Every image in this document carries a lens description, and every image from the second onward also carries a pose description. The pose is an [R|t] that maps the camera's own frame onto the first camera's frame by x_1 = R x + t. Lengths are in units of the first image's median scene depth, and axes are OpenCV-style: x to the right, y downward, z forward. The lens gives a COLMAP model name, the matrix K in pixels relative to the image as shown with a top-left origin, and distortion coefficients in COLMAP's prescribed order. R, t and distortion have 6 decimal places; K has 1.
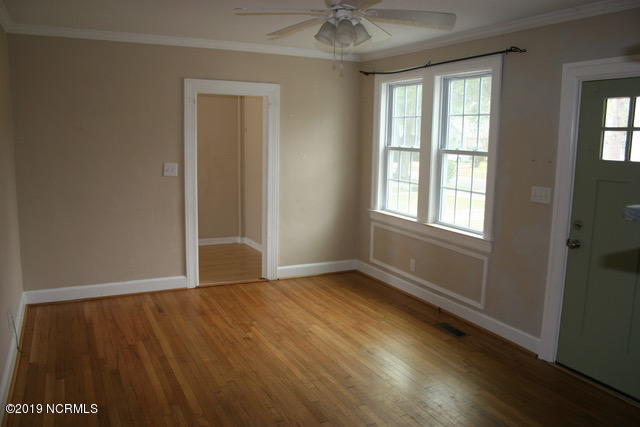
lens RADIAL K [[520.8, 0, 315.6], [0, 520.8, 213.6], [0, 0, 1]] dist [-0.157751, 0.128930]
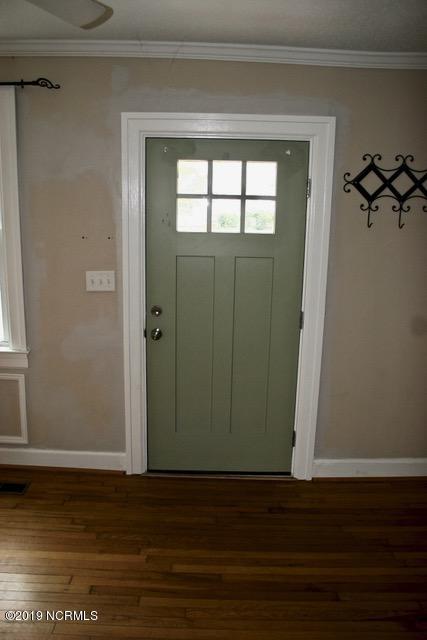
lens RADIAL K [[520.8, 0, 215.2], [0, 520.8, 328.2], [0, 0, 1]] dist [-0.157751, 0.128930]
pose [[0.439808, -0.208347, 0.873591, -0.167858], [0.123379, 0.977513, 0.171017, -0.070786], [-0.889577, 0.032568, 0.455623, 0.428079]]
